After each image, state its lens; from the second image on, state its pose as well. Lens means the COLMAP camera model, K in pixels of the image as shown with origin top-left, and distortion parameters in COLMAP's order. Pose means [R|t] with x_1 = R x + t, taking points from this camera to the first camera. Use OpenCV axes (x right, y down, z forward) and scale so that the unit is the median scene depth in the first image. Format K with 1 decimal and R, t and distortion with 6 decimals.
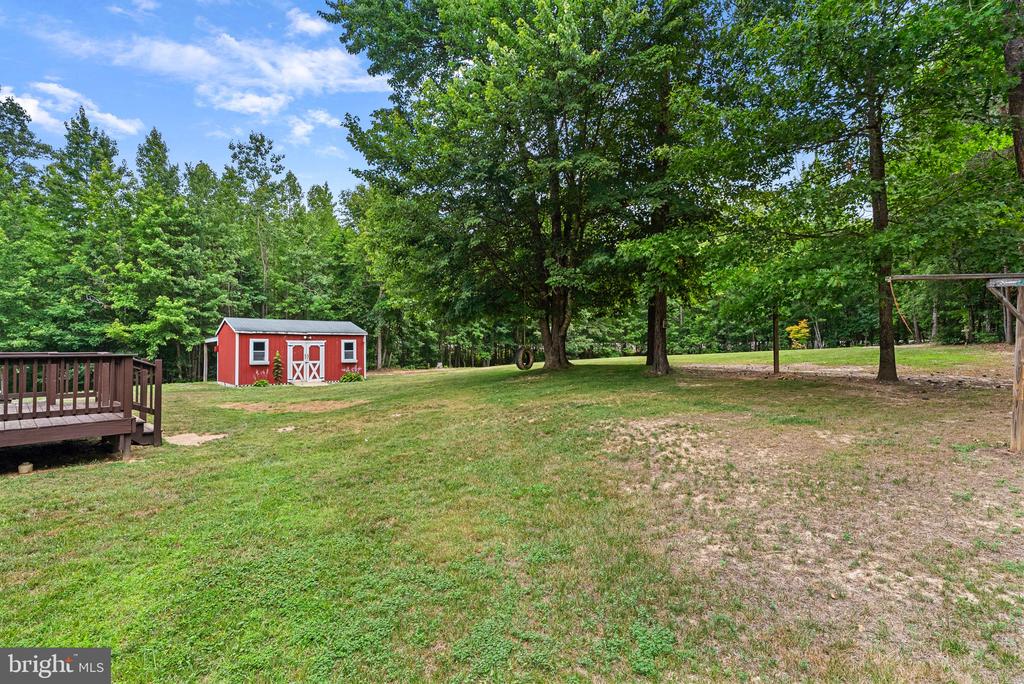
lens RADIAL K [[469.1, 0, 544.2], [0, 469.1, 336.1], [0, 0, 1]] dist [-0.004881, -0.000499]
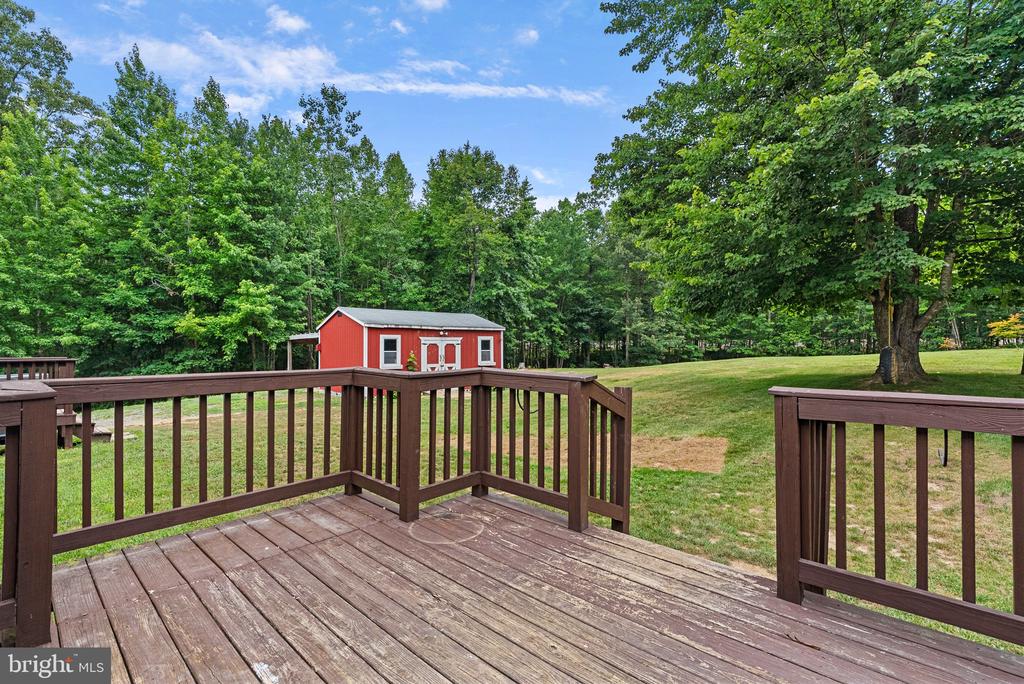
lens RADIAL K [[469.1, 0, 514.6], [0, 469.1, 338.0], [0, 0, 1]] dist [-0.004881, -0.000499]
pose [[0.999798, 0.002761, -0.019910, -0.341582], [-0.002567, 0.999949, 0.009762, 0.002844], [0.019936, -0.009709, 0.999754, 0.218098]]
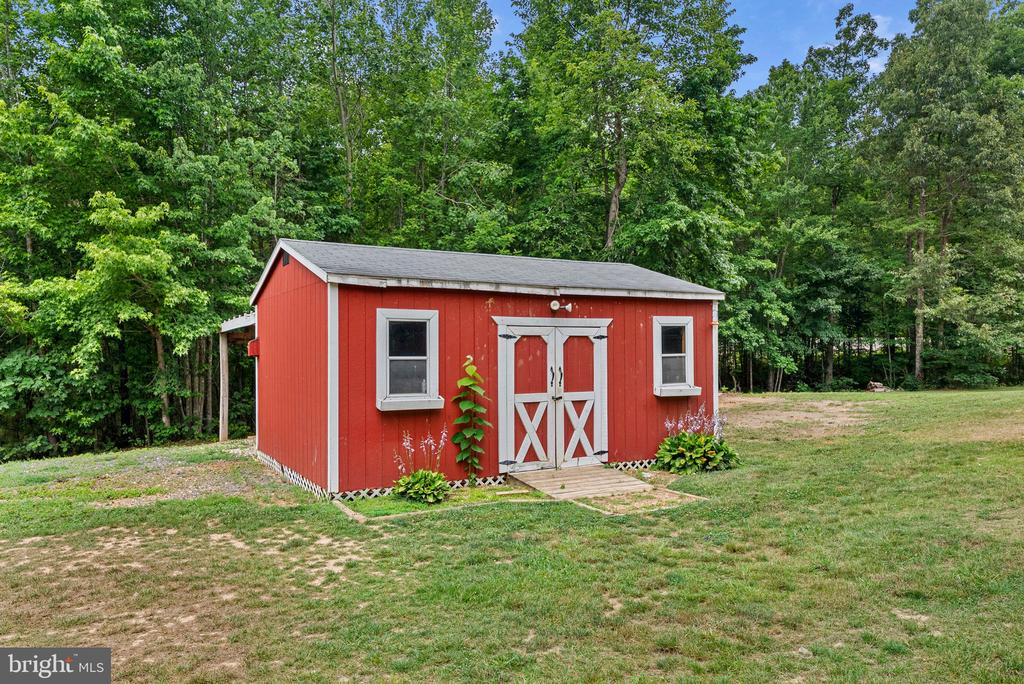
lens RADIAL K [[665.8, 0, 521.7], [0, 665.8, 346.9], [0, 0, 1]] dist [0.030079, -0.003765]
pose [[0.978066, -0.000841, -0.208295, -0.408203], [0.005612, 0.999735, 0.022315, 0.016492], [0.208221, -0.022995, 0.977811, 0.566990]]
